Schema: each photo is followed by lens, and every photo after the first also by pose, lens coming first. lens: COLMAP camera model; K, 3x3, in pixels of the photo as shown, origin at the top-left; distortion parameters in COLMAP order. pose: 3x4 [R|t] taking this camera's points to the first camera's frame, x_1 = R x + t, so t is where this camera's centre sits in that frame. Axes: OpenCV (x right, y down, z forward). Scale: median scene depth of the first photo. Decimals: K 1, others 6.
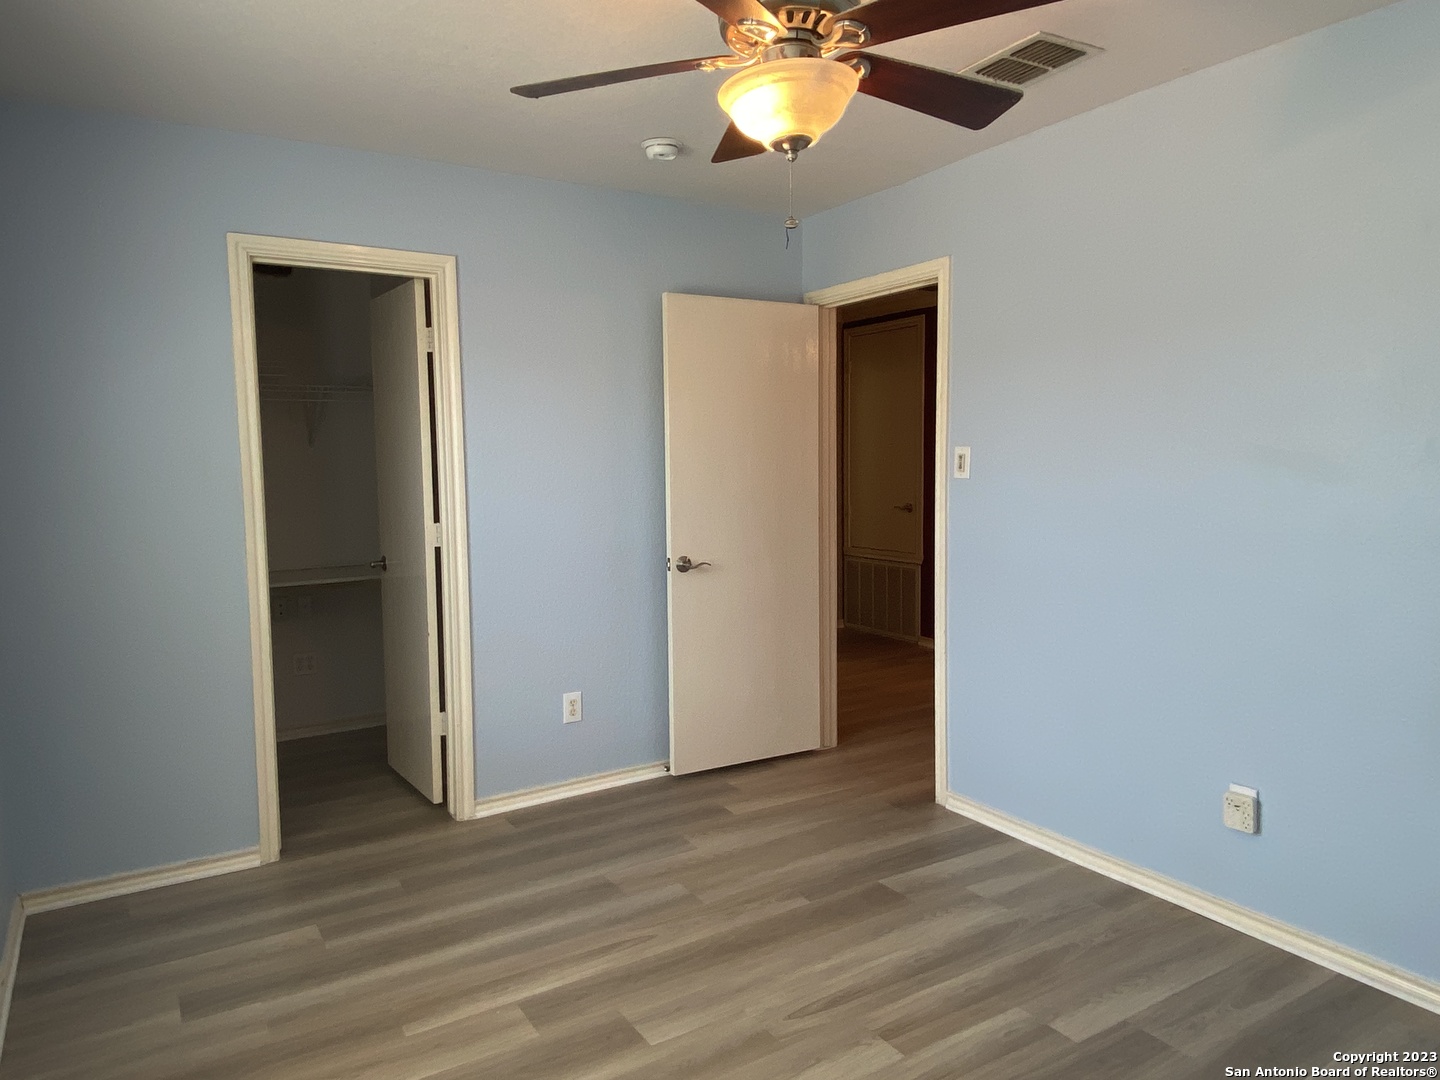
lens RADIAL K [[949.3, 0, 701.5], [0, 949.3, 535.5], [0, 0, 1]] dist [0.092476, -0.100078]
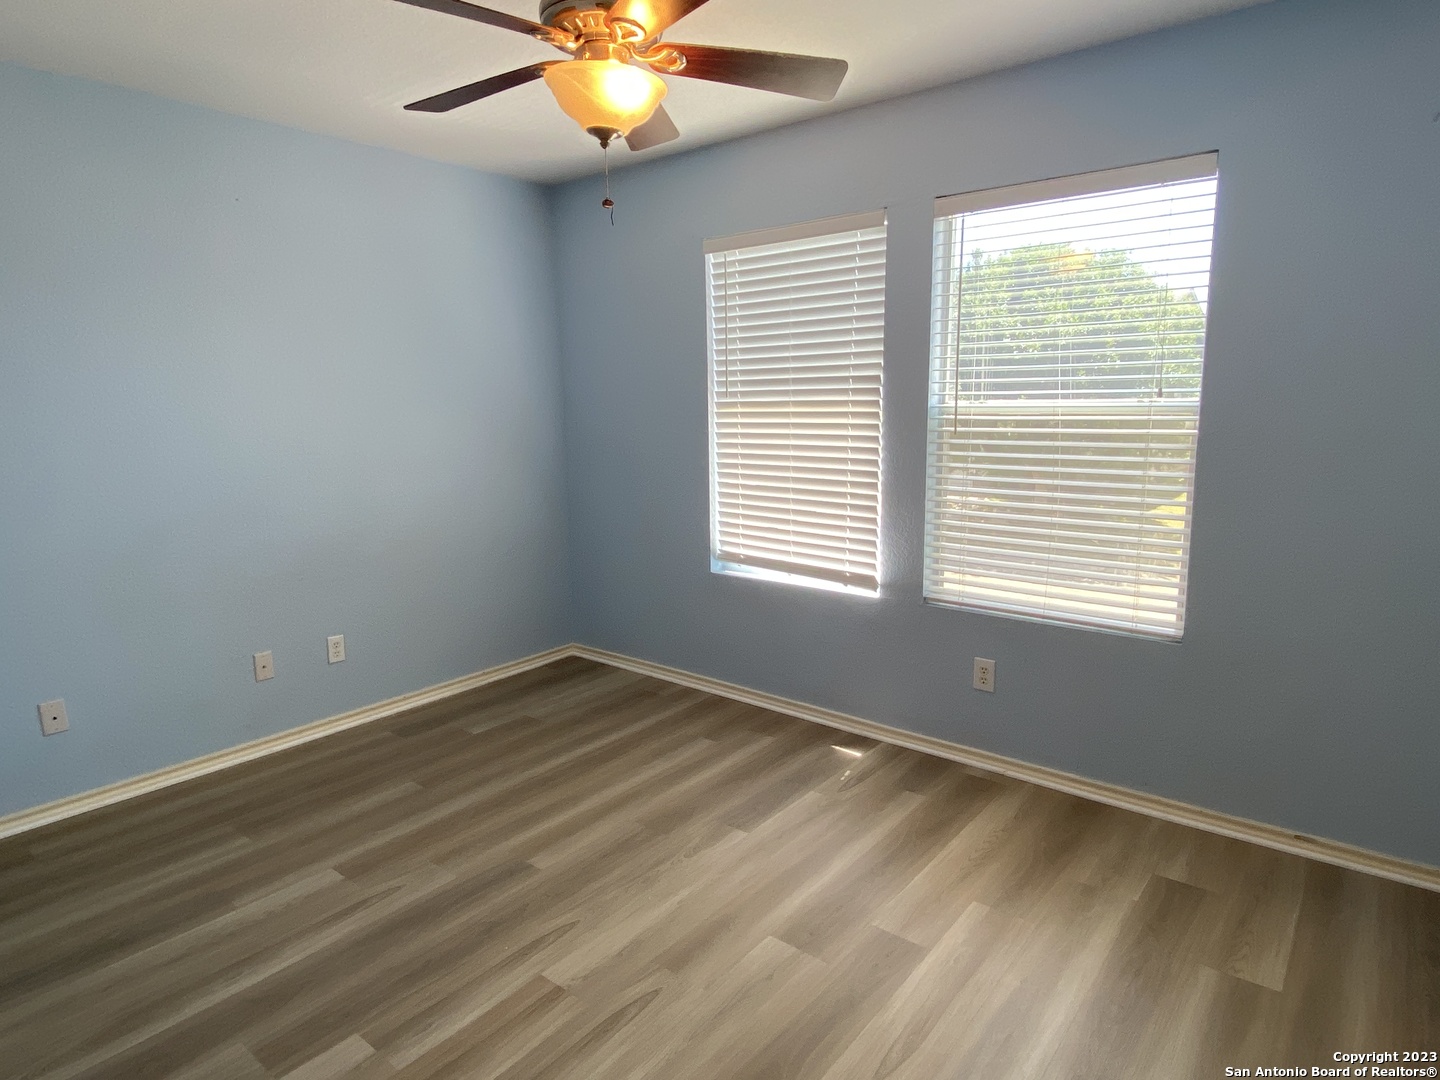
lens RADIAL K [[816.3, 0, 717.3], [0, 816.3, 541.6], [0, 0, 1]] dist [0.048908, -0.058399]
pose [[-0.943382, 0.080052, -0.321904, 0.205371], [-0.002209, 0.968905, 0.247425, -0.108418], [0.331702, 0.234127, -0.913870, 1.305420]]
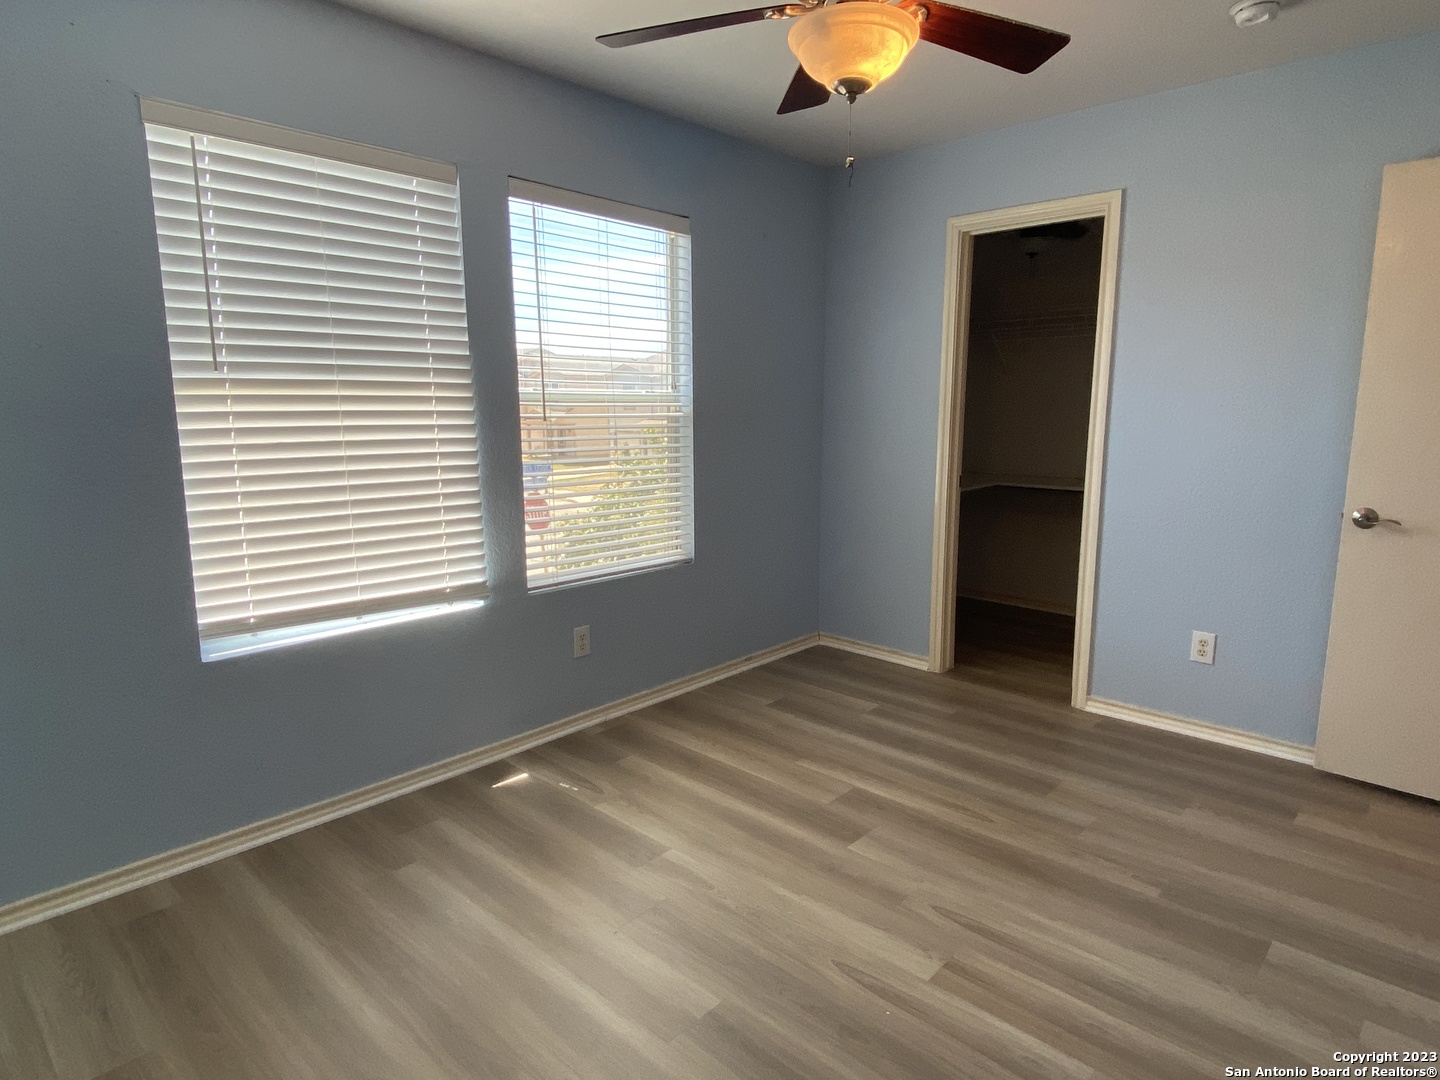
lens RADIAL K [[823.1, 0, 720.0], [0, 823.1, 540.0], [0, 0, 1]] dist [0.027248, -0.039636]
pose [[0.263533, 0.175620, -0.948529, 0.649197], [-0.082157, 0.983802, 0.159325, -0.022415], [0.961146, 0.035941, 0.273692, 0.396885]]
